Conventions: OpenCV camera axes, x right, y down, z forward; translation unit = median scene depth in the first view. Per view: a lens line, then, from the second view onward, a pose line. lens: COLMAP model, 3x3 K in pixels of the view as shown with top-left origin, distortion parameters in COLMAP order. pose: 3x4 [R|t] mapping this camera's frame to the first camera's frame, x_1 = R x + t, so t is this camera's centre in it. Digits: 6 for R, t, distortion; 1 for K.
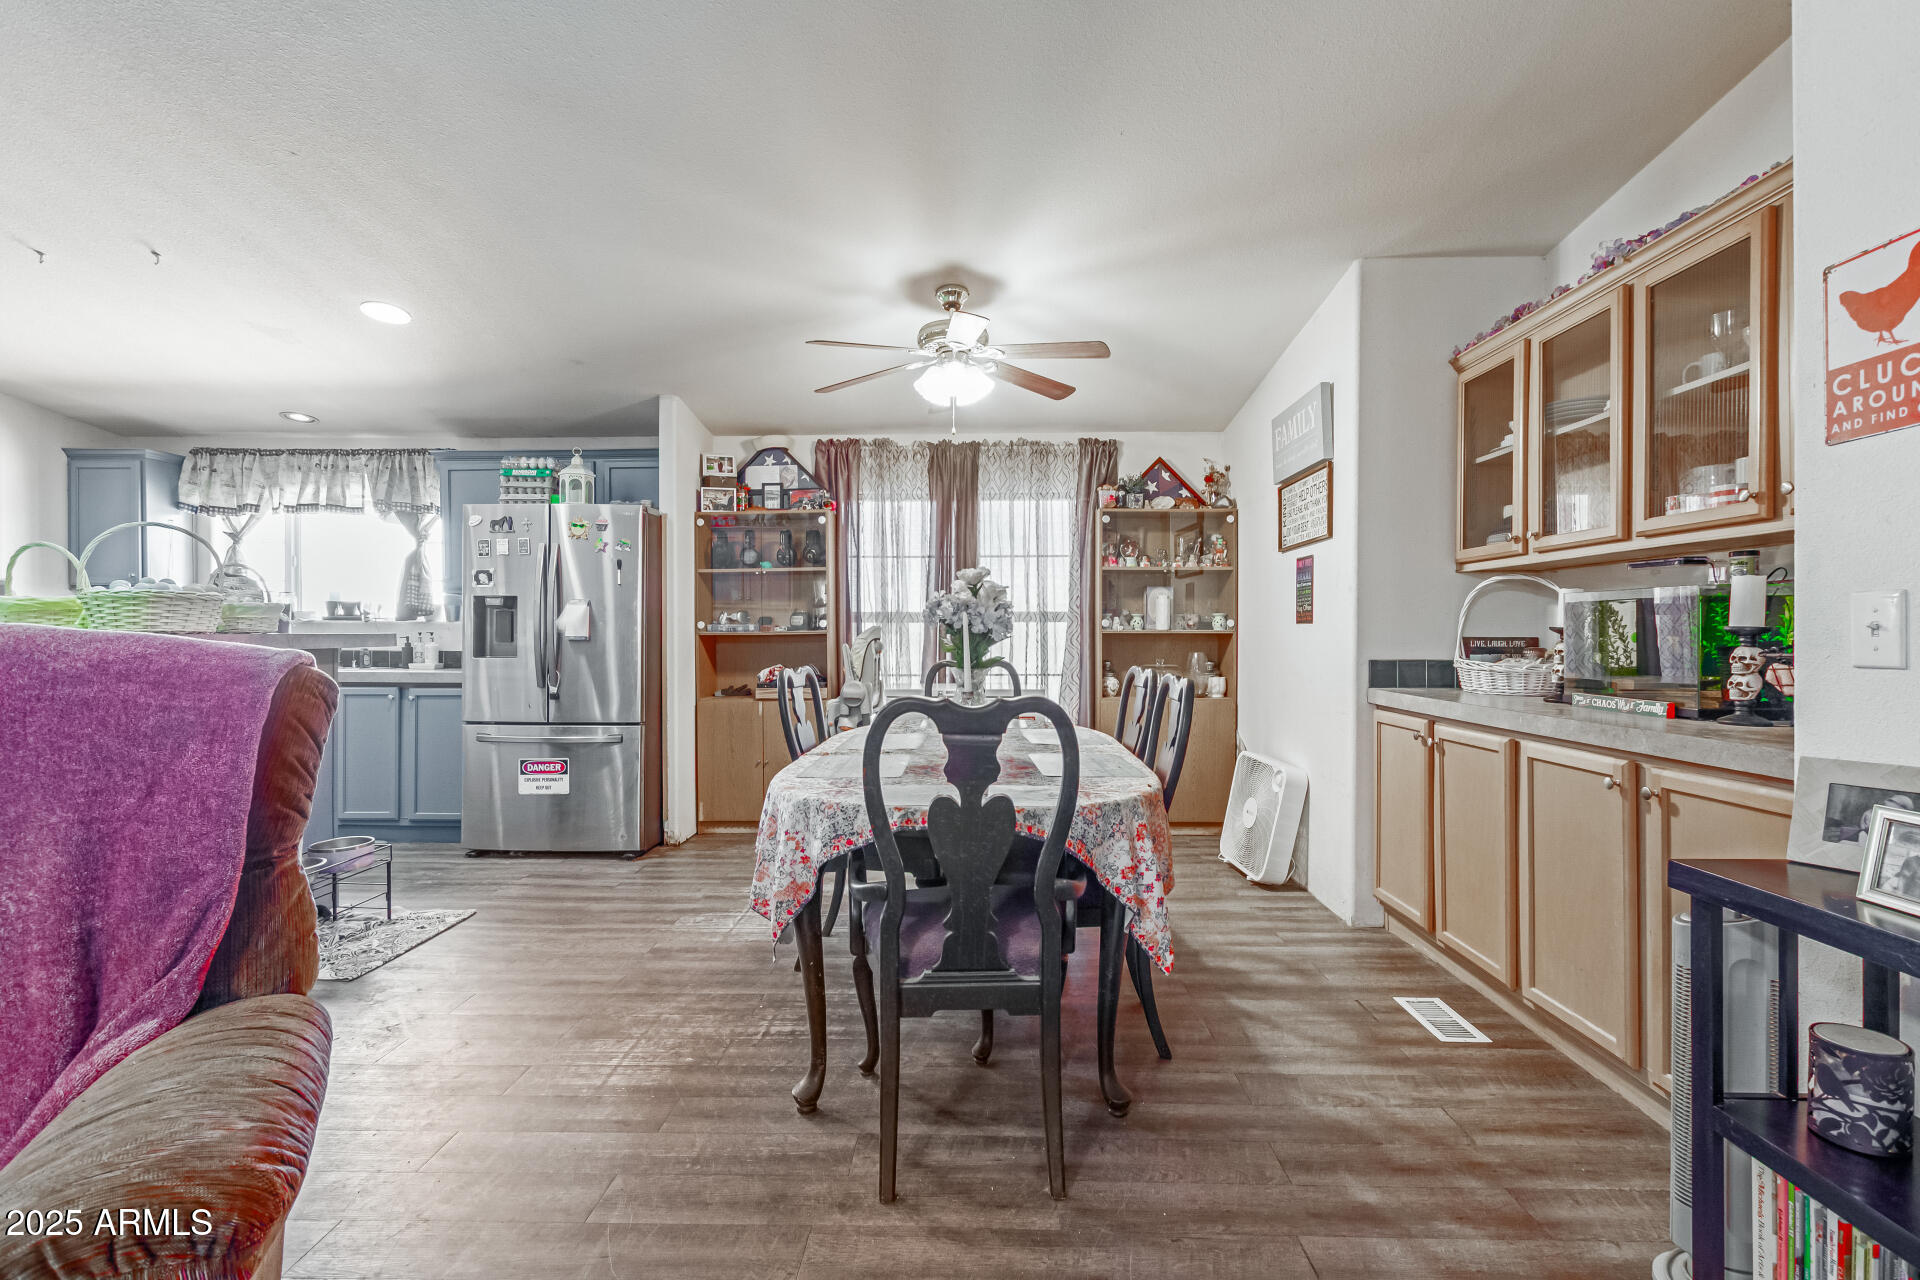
lens RADIAL K [[878.1, 0, 947.9], [0, 878.1, 640.3], [0, 0, 1]] dist [0.009122, 0.000250]
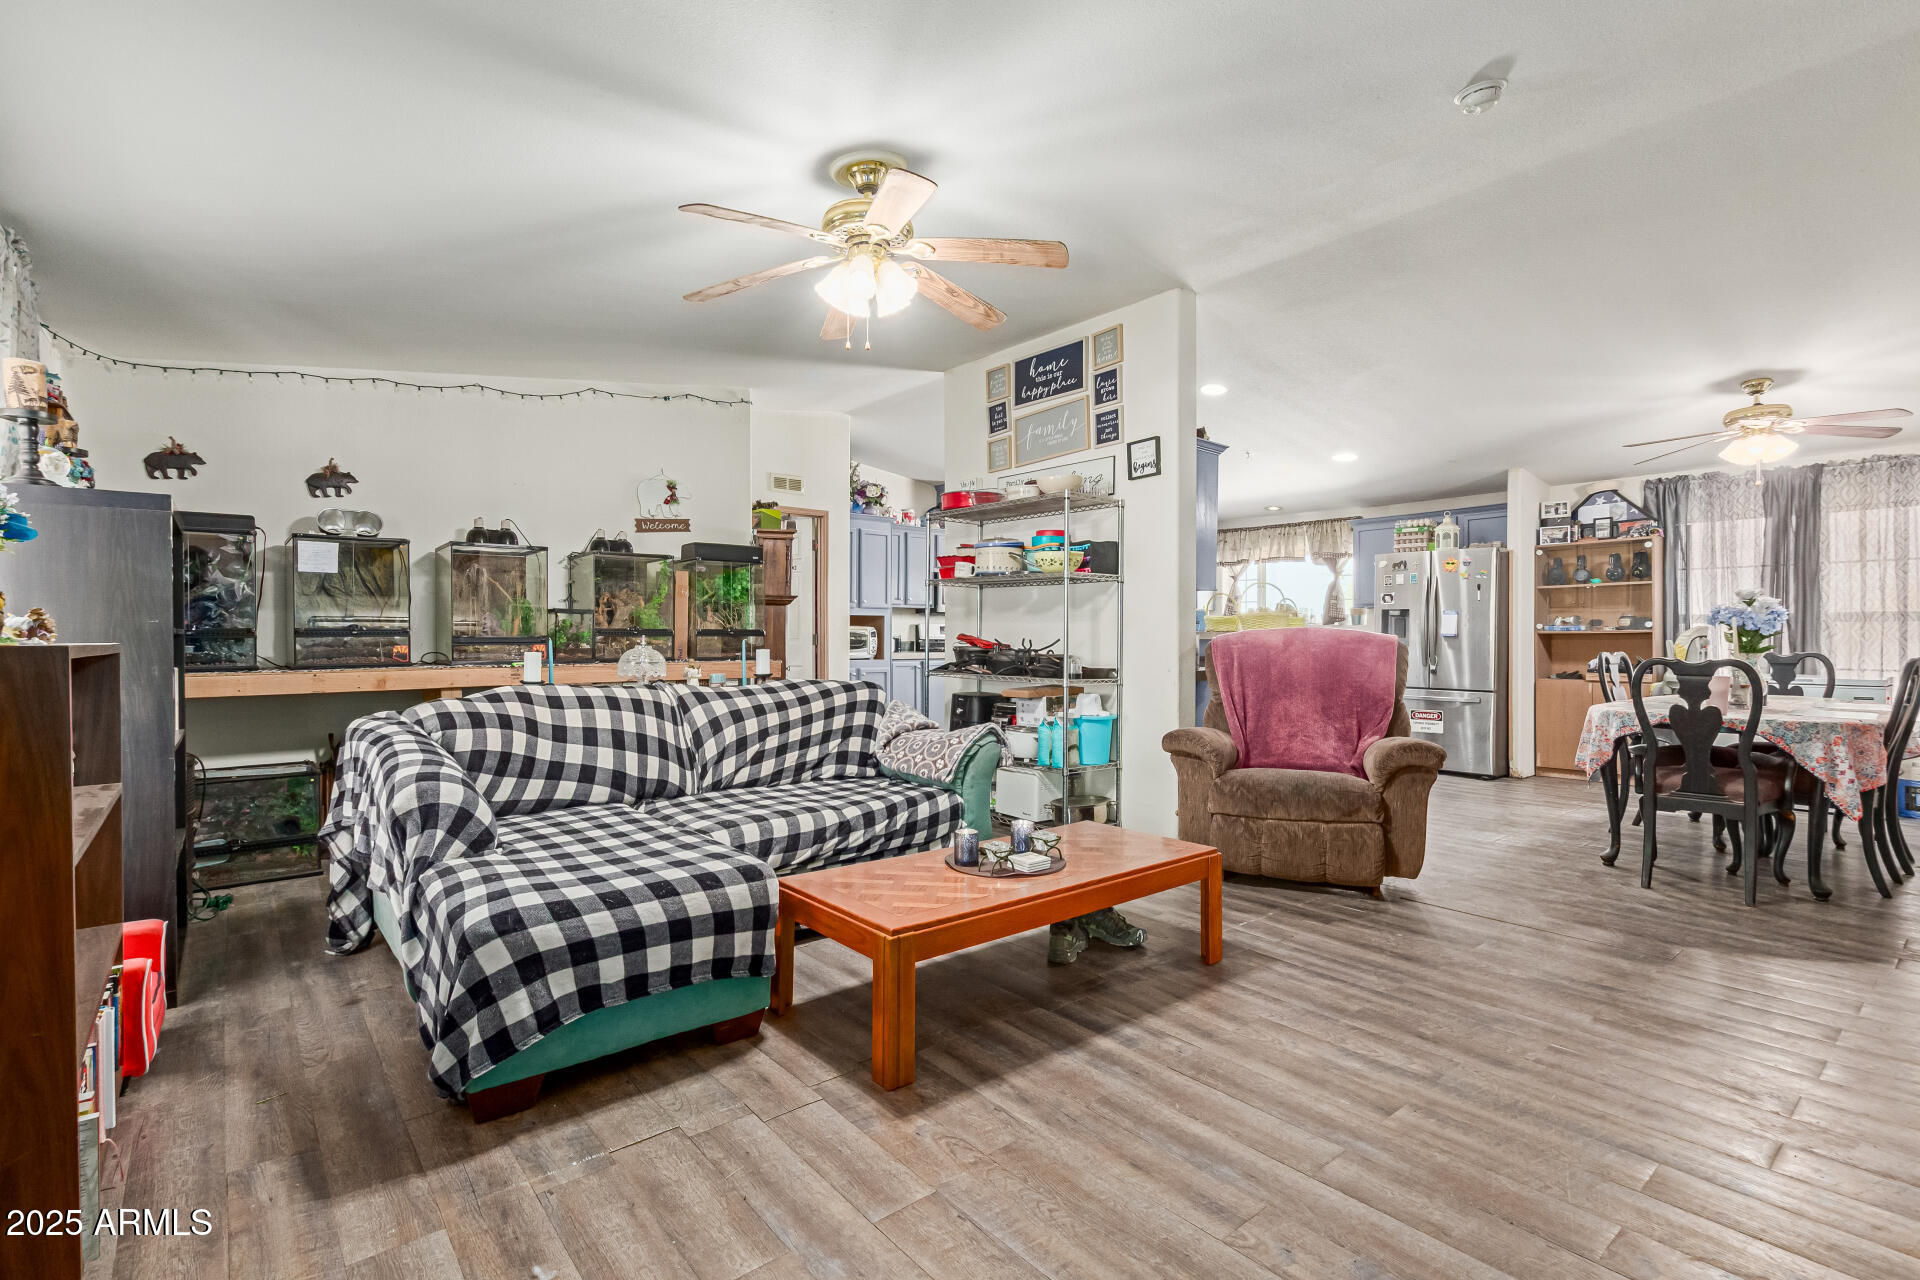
lens RADIAL K [[880.6, 0, 960.0], [0, 880.6, 640.0], [0, 0, 1]] dist [0.003174, -0.000251]
pose [[0.665624, 0.004321, -0.746275, 0.147407], [-0.005929, 0.999982, 0.000502, 0.009101], [0.746264, 0.004090, 0.665637, -0.601543]]
